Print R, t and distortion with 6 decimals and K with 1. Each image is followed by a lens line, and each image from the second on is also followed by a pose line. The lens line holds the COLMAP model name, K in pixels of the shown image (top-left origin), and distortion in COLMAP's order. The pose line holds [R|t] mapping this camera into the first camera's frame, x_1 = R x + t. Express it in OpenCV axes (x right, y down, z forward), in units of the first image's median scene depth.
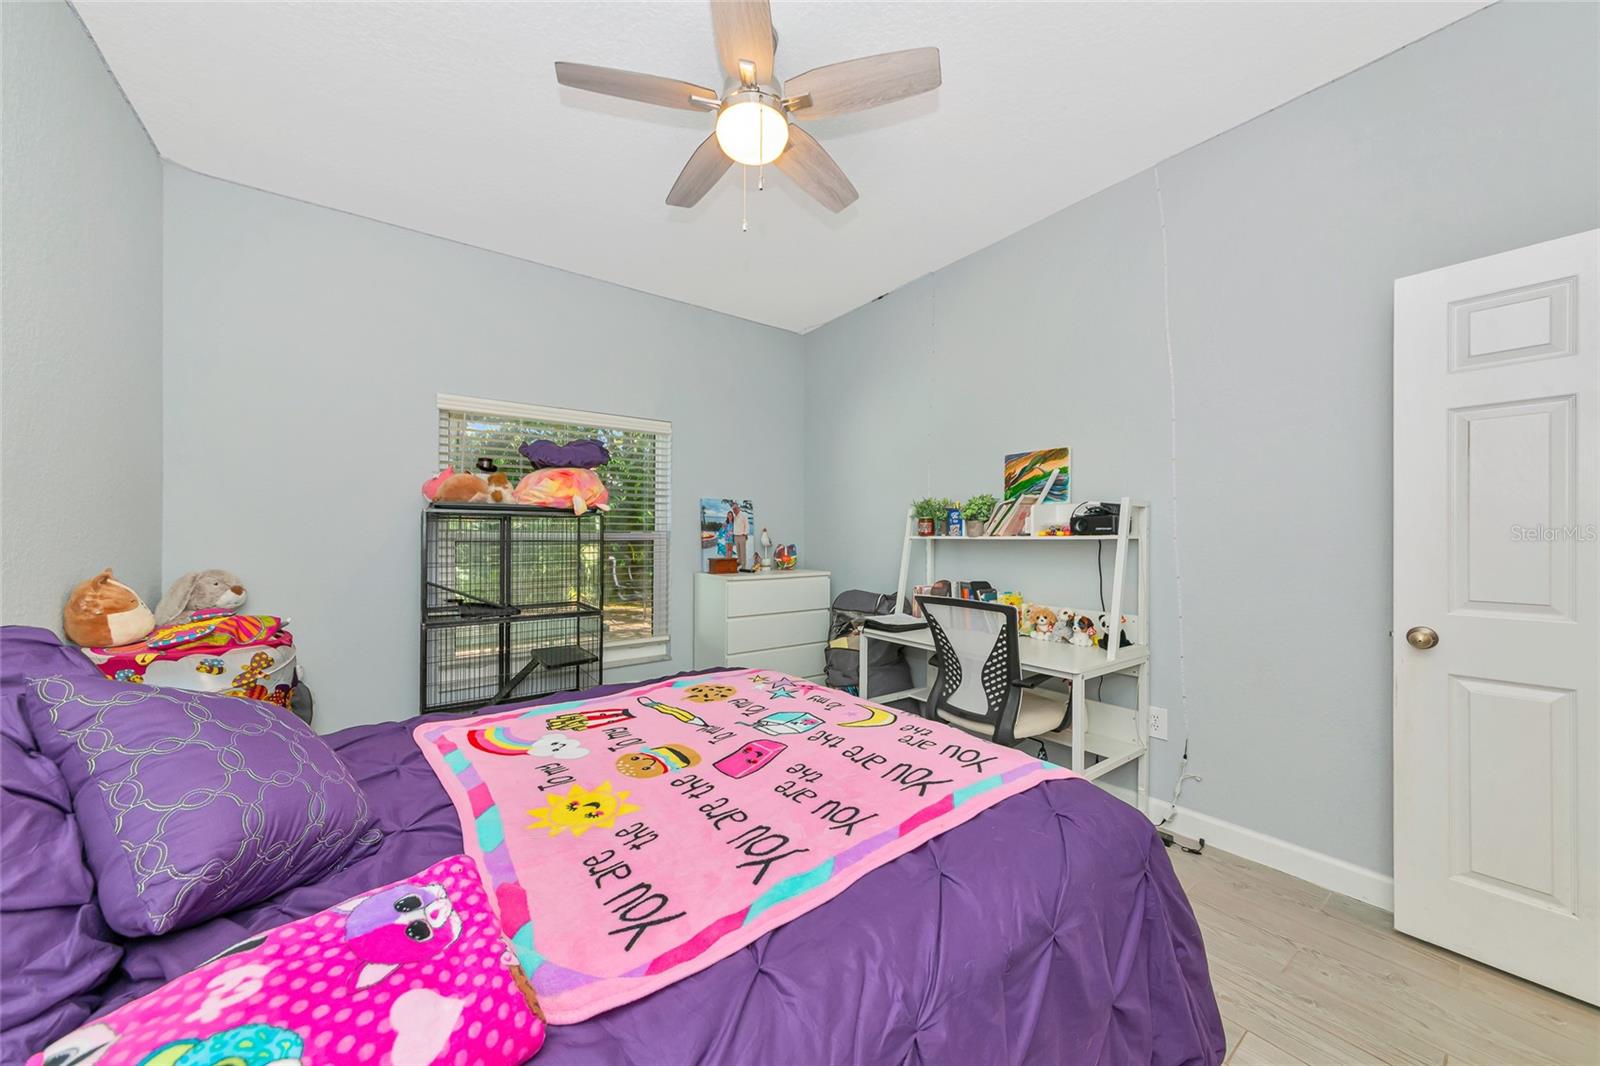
lens RADIAL K [[572.0, 0, 805.2], [0, 572.0, 541.3], [0, 0, 1]] dist [0.001987, 0.000198]
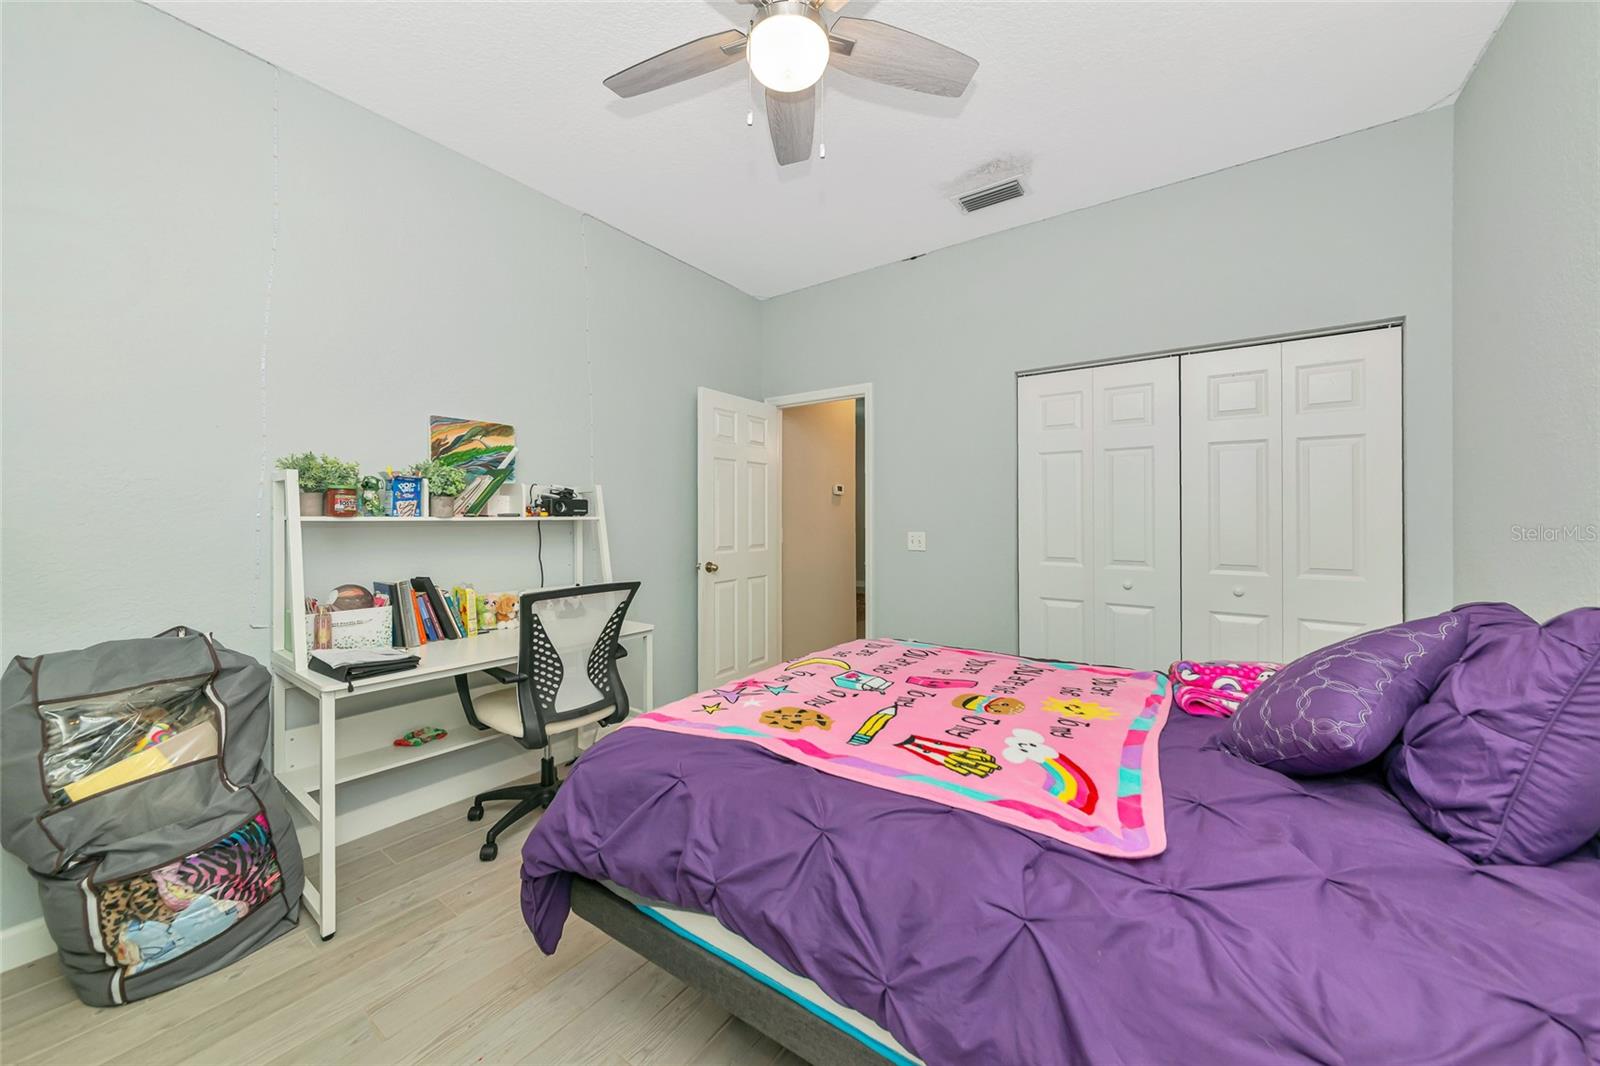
lens RADIAL K [[567.4, 0, 798.0], [0, 567.4, 513.1], [0, 0, 1]] dist [0.000991, 0.000051]
pose [[-0.290021, 0.008785, 0.956980, -0.960169], [0.006951, 0.999951, -0.007073, -0.008771], [-0.956995, 0.004600, -0.290067, 1.291294]]
